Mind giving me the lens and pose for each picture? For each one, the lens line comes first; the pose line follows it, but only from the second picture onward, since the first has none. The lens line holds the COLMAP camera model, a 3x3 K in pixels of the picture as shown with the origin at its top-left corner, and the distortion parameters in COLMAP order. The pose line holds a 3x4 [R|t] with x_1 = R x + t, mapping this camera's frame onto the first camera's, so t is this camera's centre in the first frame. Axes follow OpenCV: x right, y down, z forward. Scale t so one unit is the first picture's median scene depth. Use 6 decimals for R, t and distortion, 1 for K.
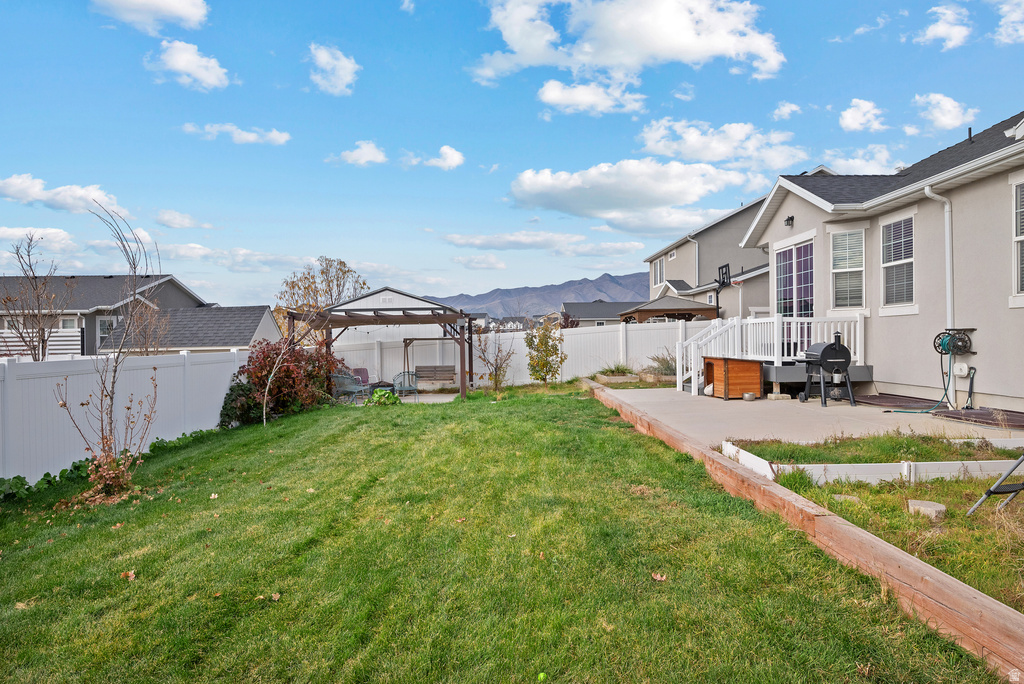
lens RADIAL K [[598.9, 0, 531.7], [0, 598.9, 343.1], [0, 0, 1]] dist [0.005940, 0.001063]
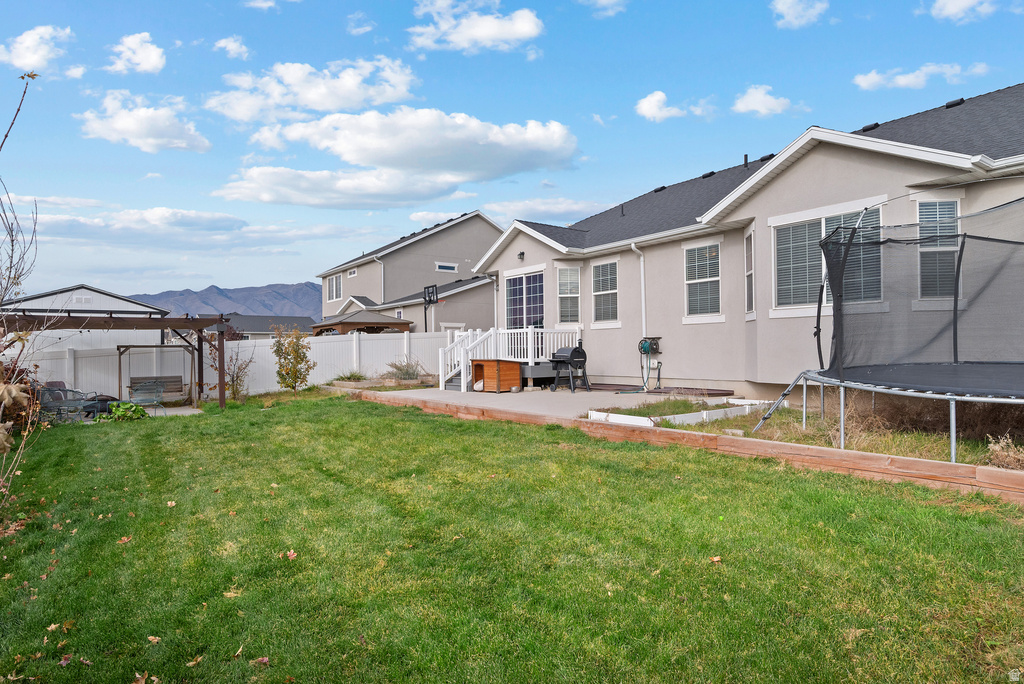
lens RADIAL K [[572.5, 0, 514.1], [0, 572.5, 348.7], [0, 0, 1]] dist [0.000854, 0.000482]
pose [[0.820483, 0.003990, 0.571657, -0.266051], [0.006135, 0.999857, -0.015785, 0.016528], [-0.571638, 0.016459, 0.820341, -0.004318]]
